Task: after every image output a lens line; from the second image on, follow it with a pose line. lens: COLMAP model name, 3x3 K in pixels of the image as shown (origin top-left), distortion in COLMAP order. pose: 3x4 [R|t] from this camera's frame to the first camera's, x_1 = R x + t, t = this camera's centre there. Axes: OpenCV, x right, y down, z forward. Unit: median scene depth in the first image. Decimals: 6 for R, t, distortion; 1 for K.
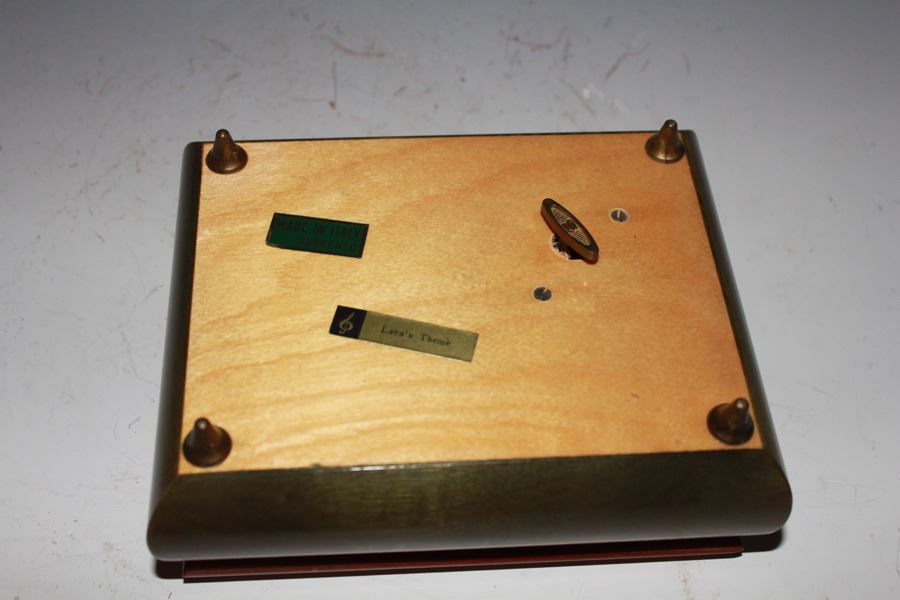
lens RADIAL K [[1199.9, 0, 451.1], [0, 1199.9, 299.0], [0, 0, 1]] dist [-0.001708, 0.000000]
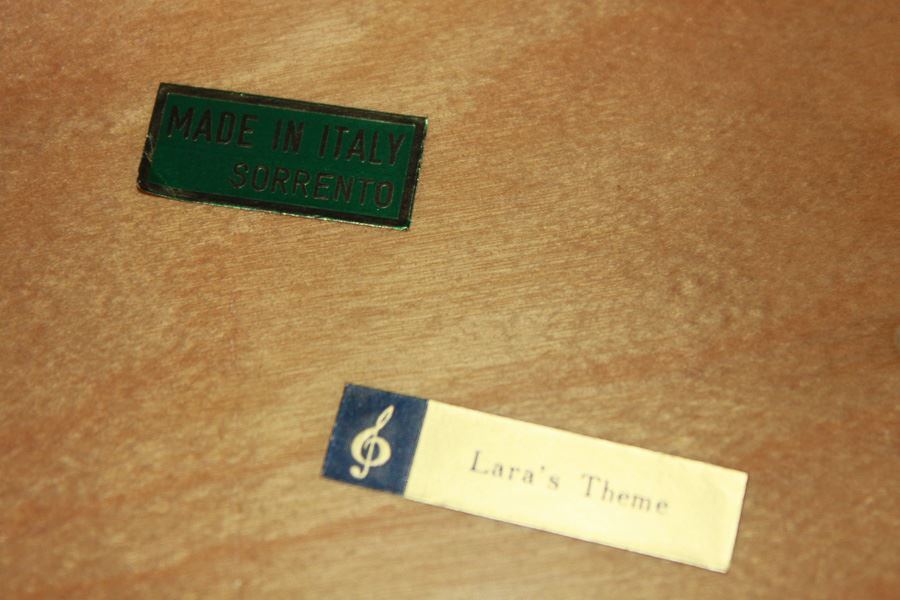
lens RADIAL K [[2203.9, 0, 453.2], [0, 2203.9, 299.1], [0, 0, 1]] dist [0.054782, 0.000000]
pose [[0.999016, -0.000927, -0.044331, -0.033229], [0.010797, 0.974775, 0.222929, -0.160250], [0.043006, -0.223189, 0.973826, 0.366713]]
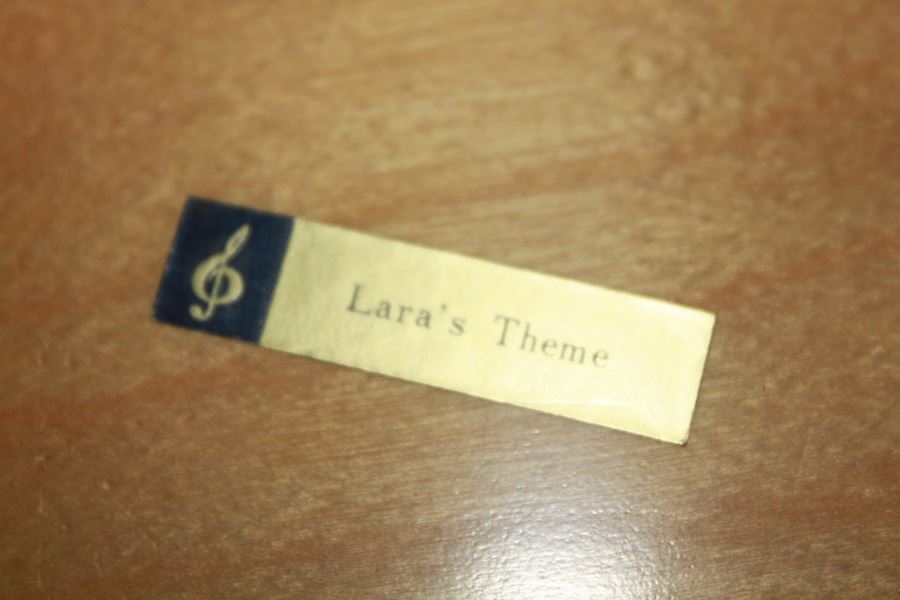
lens RADIAL K [[2203.9, 0, 445.6], [0, 2203.9, 300.5], [0, 0, 1]] dist [0.054782, 0.000000]
pose [[0.996860, 0.002208, -0.079157, 0.002209], [0.021361, 0.955057, 0.295651, -0.114932], [0.076252, -0.296413, 0.952011, 0.516763]]
